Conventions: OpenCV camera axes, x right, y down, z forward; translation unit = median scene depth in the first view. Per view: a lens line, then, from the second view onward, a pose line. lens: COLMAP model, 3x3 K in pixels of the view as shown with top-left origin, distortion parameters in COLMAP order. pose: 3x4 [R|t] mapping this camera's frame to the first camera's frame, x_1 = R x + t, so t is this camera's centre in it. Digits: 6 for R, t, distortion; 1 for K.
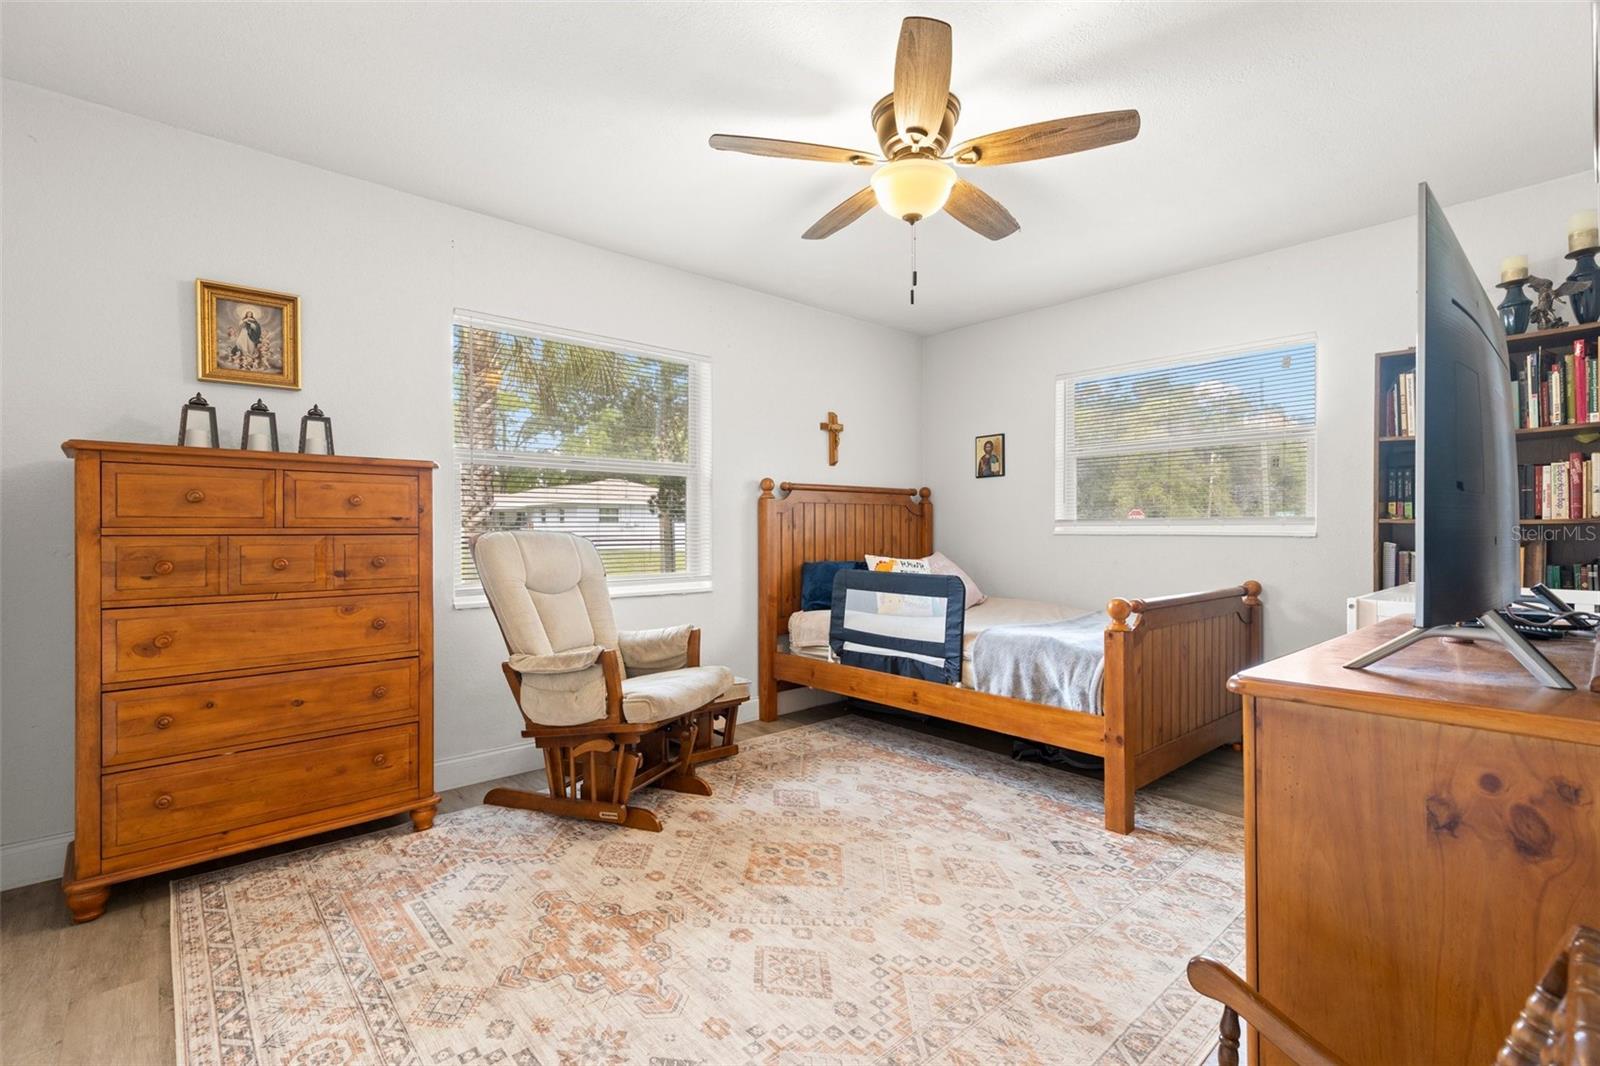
lens RADIAL K [[718.9, 0, 796.0], [0, 718.9, 521.9], [0, 0, 1]] dist [0.007360, -0.000498]
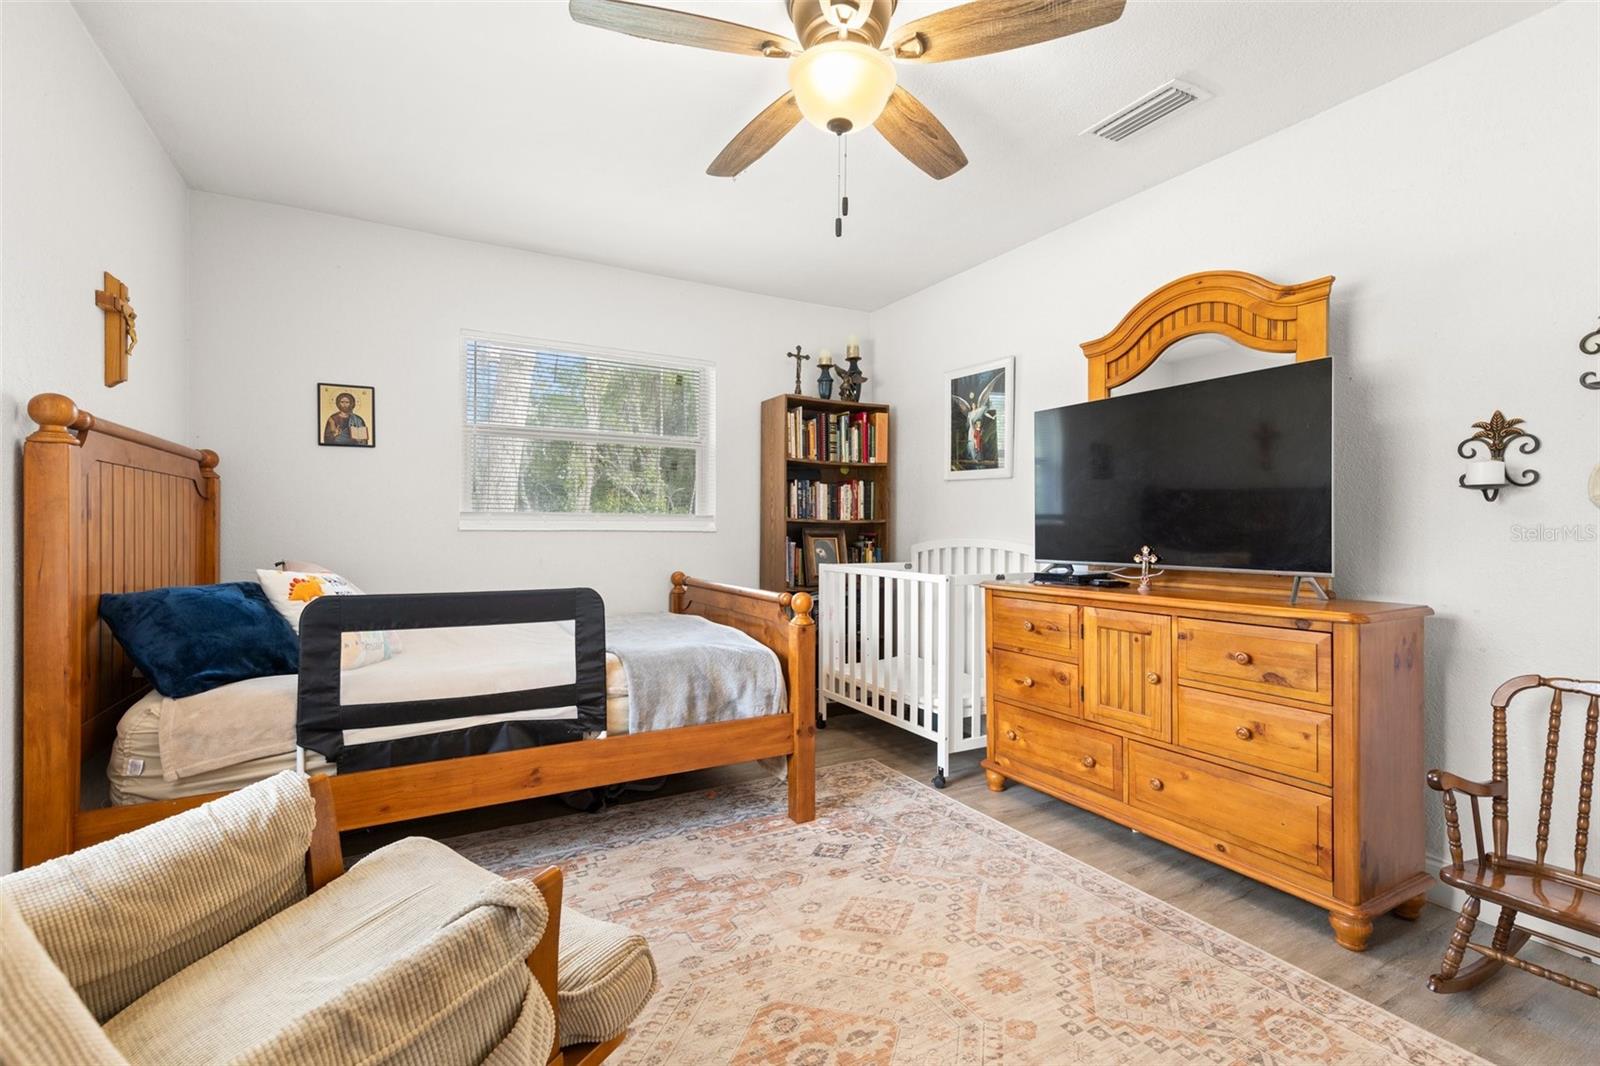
lens RADIAL K [[718.9, 0, 796.0], [0, 718.9, 521.9], [0, 0, 1]] dist [0.007360, -0.000498]
pose [[0.216602, 0.008517, 0.976223, -0.501958], [-0.015869, 0.999861, -0.005202, 0.009908], [-0.976131, -0.014364, 0.216707, 0.718431]]
